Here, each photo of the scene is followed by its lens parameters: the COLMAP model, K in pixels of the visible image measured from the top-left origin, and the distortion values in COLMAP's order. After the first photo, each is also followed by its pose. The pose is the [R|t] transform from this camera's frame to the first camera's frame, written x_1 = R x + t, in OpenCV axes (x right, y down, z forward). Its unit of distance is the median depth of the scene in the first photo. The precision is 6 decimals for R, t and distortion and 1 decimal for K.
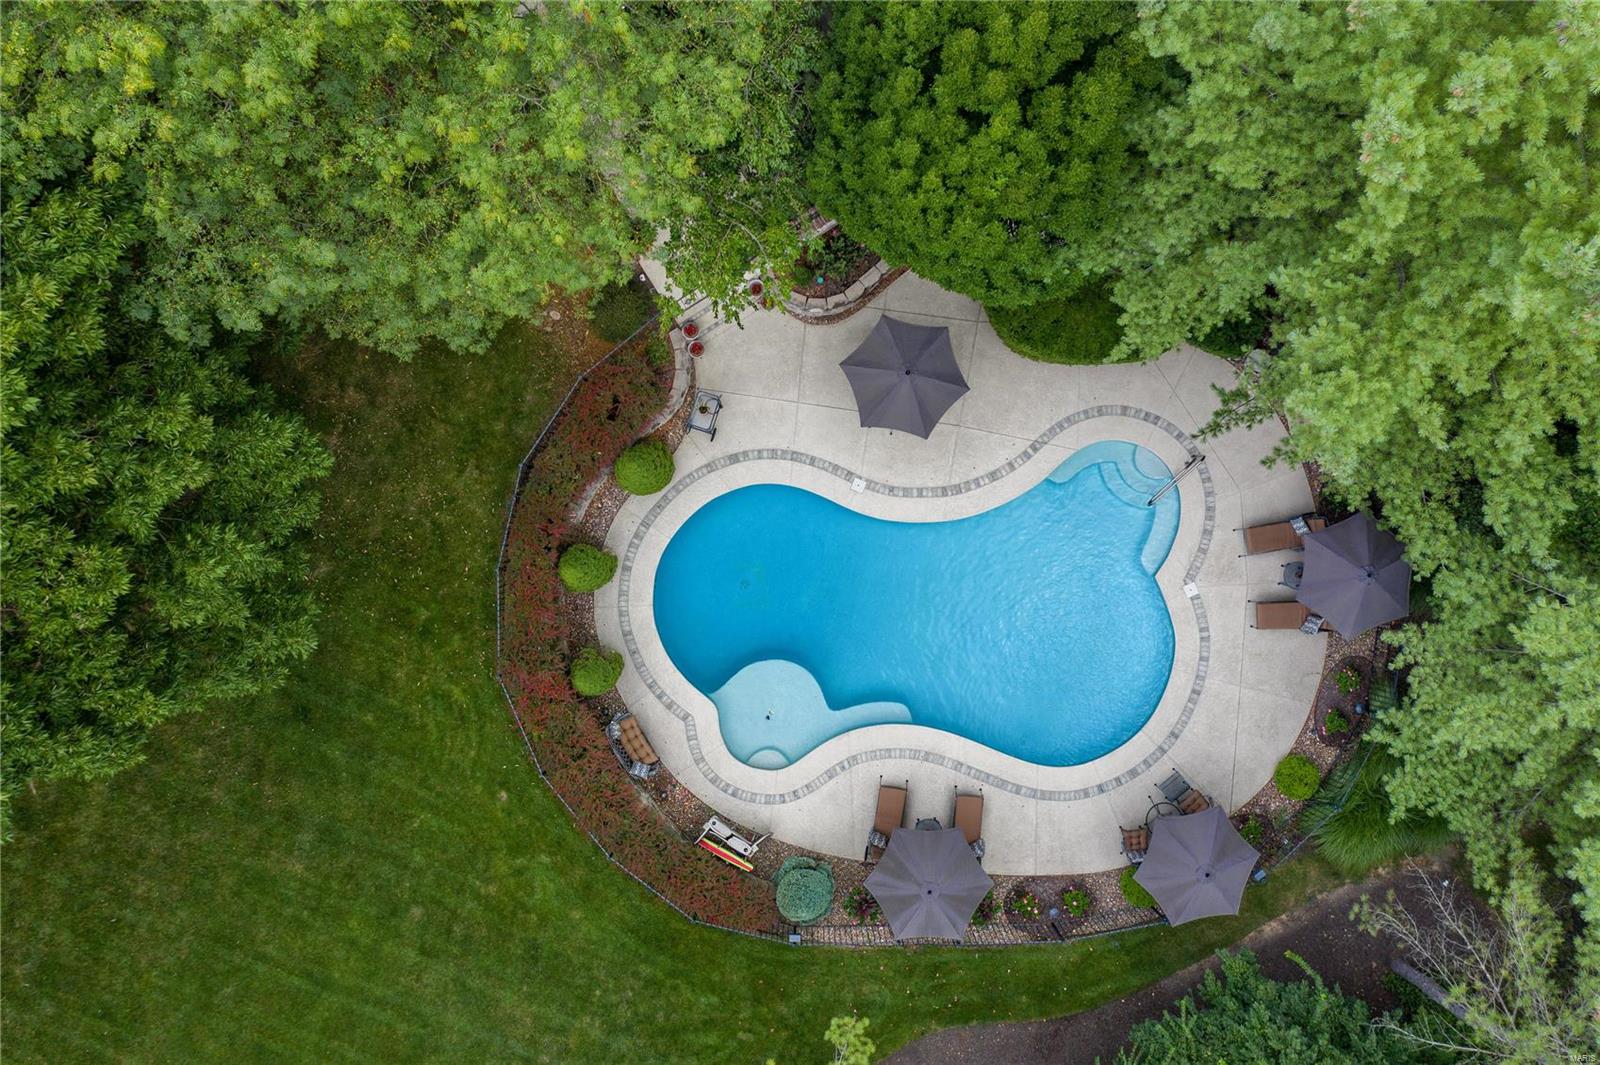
lens RADIAL K [[1280.3, 0, 800.7], [0, 1280.3, 532.7], [0, 0, 1]] dist [0.004535, 0.002526]
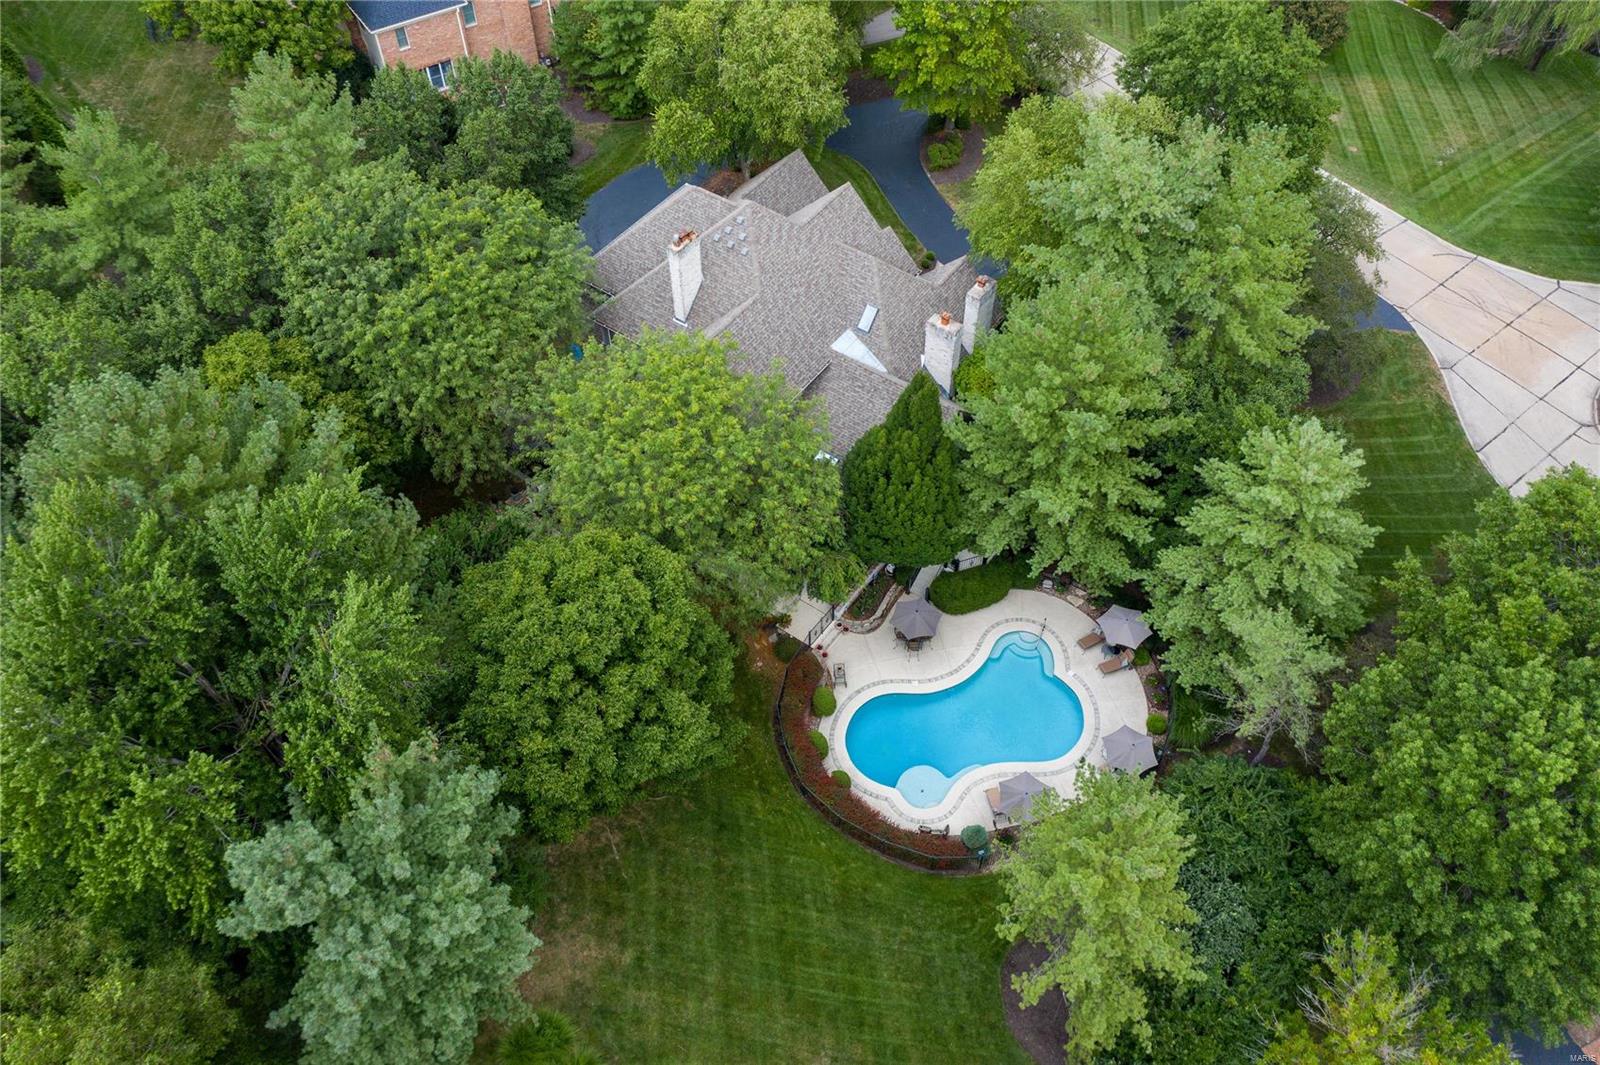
lens RADIAL K [[1280.3, 0, 799.8], [0, 1280.3, 533.9], [0, 0, 1]] dist [0.004535, 0.002526]
pose [[0.928823, -0.288536, 0.232453, -0.582368], [0.370513, 0.718707, -0.588371, 1.009688], [0.002700, 0.632619, 0.774458, -0.881082]]
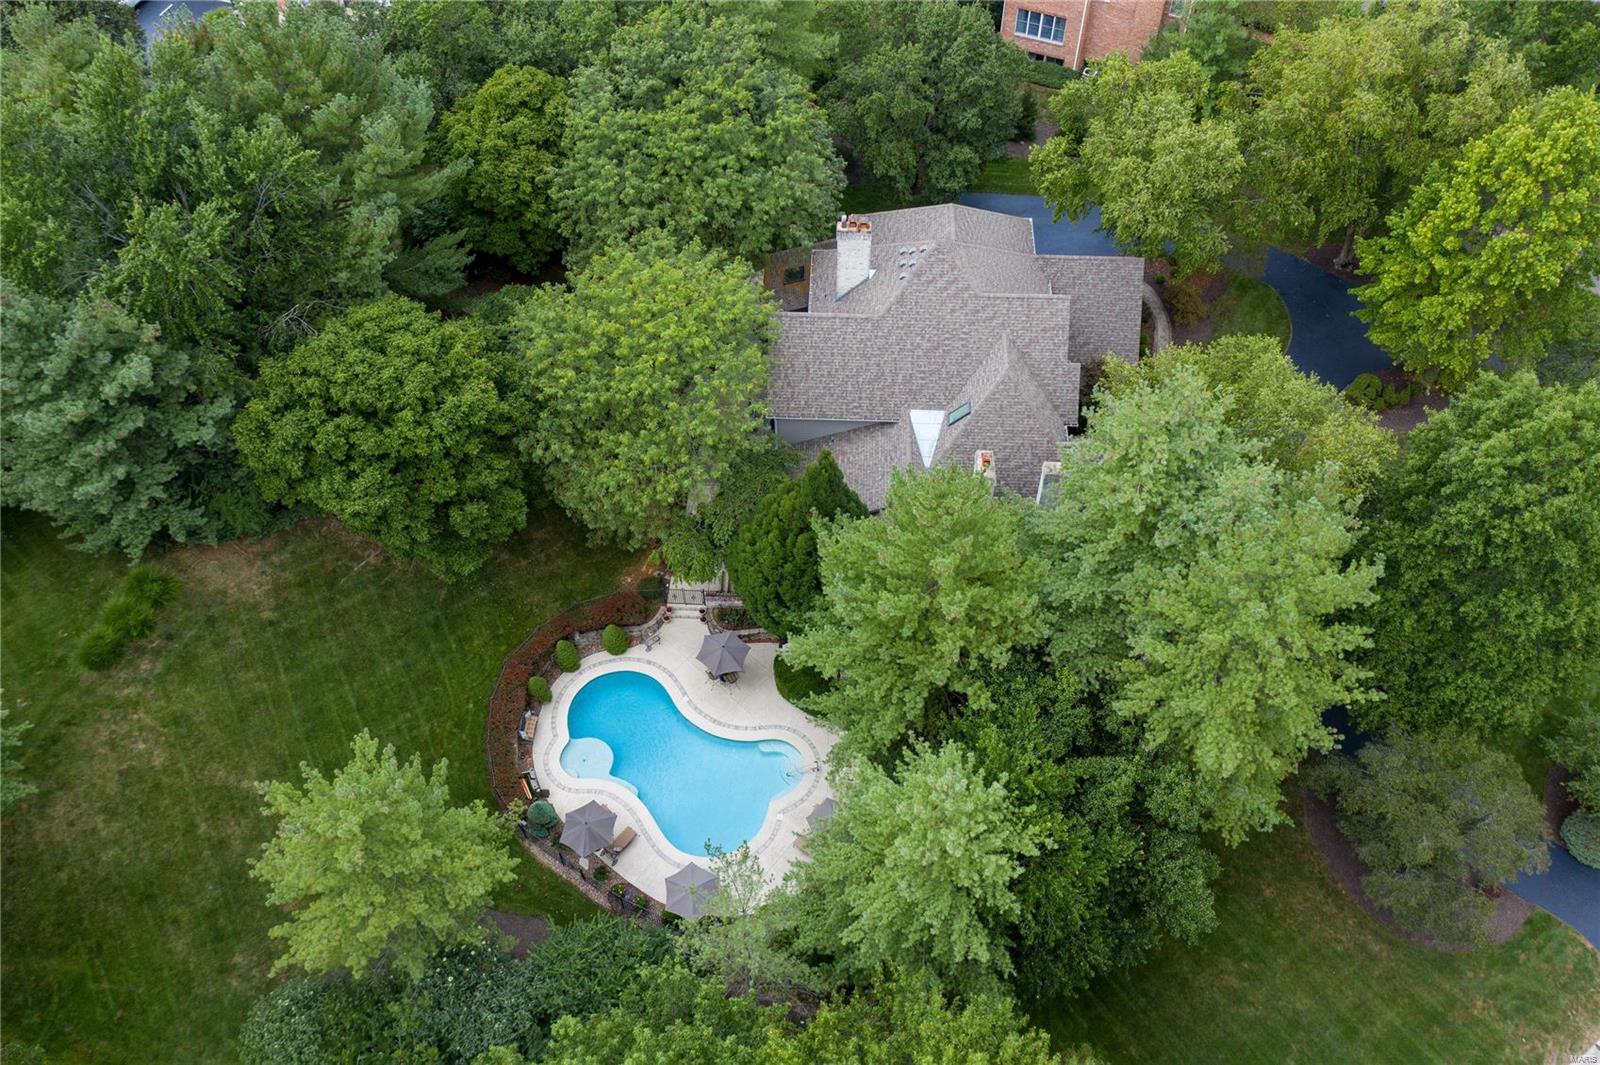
lens RADIAL K [[1280.3, 0, 802.1], [0, 1280.3, 531.1], [0, 0, 1]] dist [0.004535, 0.002526]
pose [[0.815178, 0.461909, -0.349464, 0.846013], [-0.579194, 0.645602, -0.497727, 0.756965], [-0.004290, 0.608144, 0.793816, -0.923489]]
